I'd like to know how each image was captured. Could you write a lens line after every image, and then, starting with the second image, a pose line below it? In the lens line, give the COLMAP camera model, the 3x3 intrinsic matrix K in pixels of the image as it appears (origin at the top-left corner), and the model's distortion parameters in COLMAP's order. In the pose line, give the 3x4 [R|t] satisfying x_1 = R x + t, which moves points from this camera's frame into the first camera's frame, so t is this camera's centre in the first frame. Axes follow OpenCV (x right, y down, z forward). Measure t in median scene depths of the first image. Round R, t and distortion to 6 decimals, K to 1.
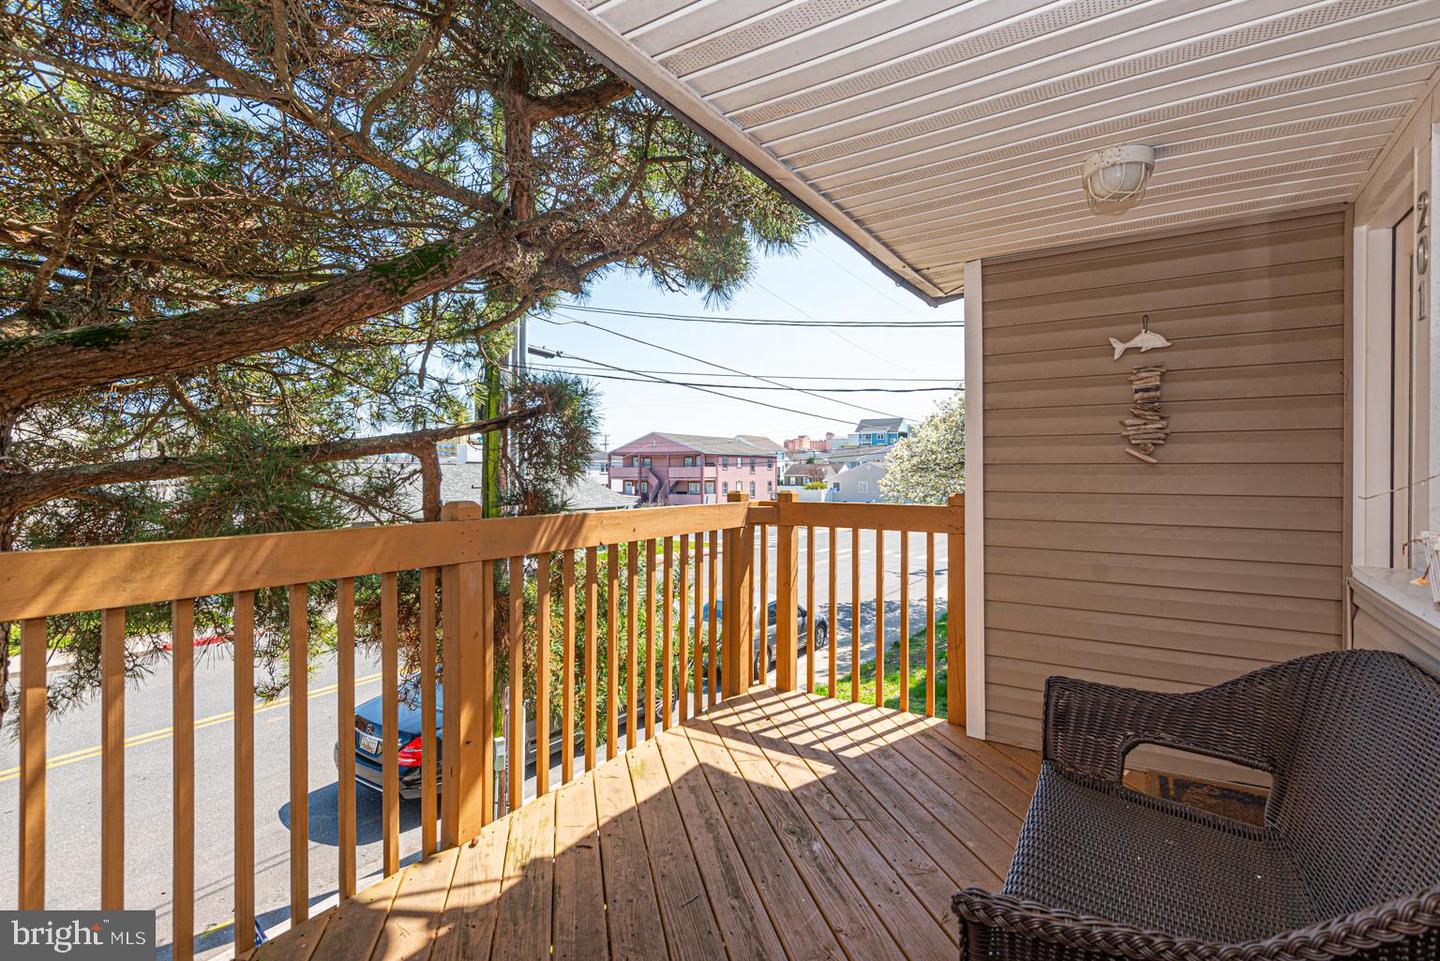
lens RADIAL K [[679.9, 0, 698.4], [0, 679.9, 473.7], [0, 0, 1]] dist [0.046895, -0.029290]
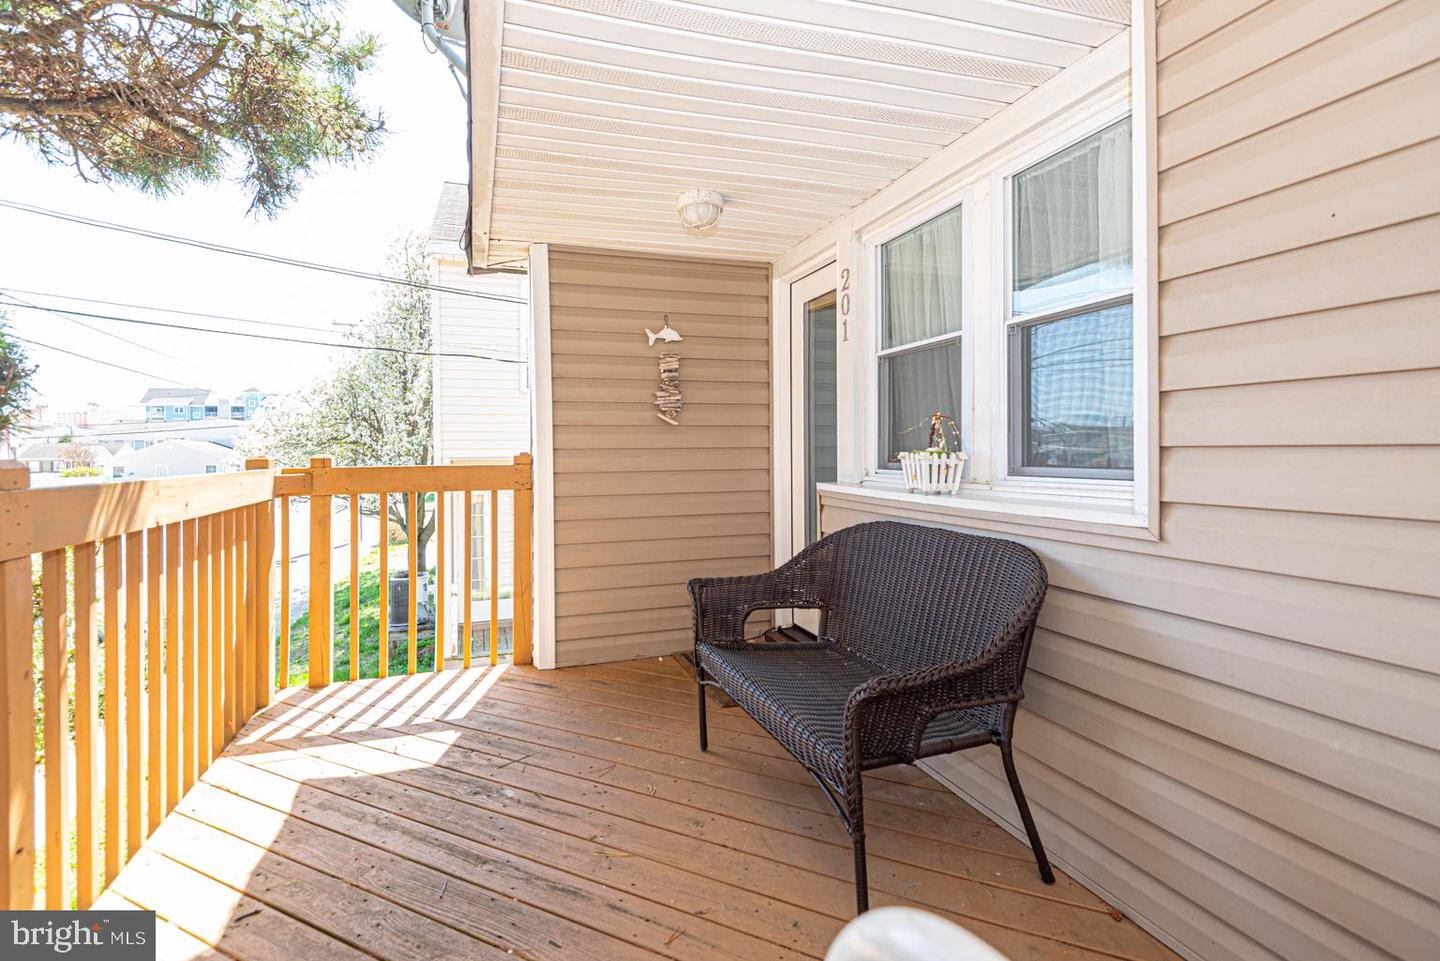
lens RADIAL K [[690.3, 0, 678.4], [0, 690.3, 449.5], [0, 0, 1]] dist [0.042957, -0.032969]
pose [[0.639579, -0.006250, 0.768700, -0.334464], [0.010242, 0.999947, -0.000392, 0.029165], [-0.768657, 0.008124, 0.639610, 0.109983]]
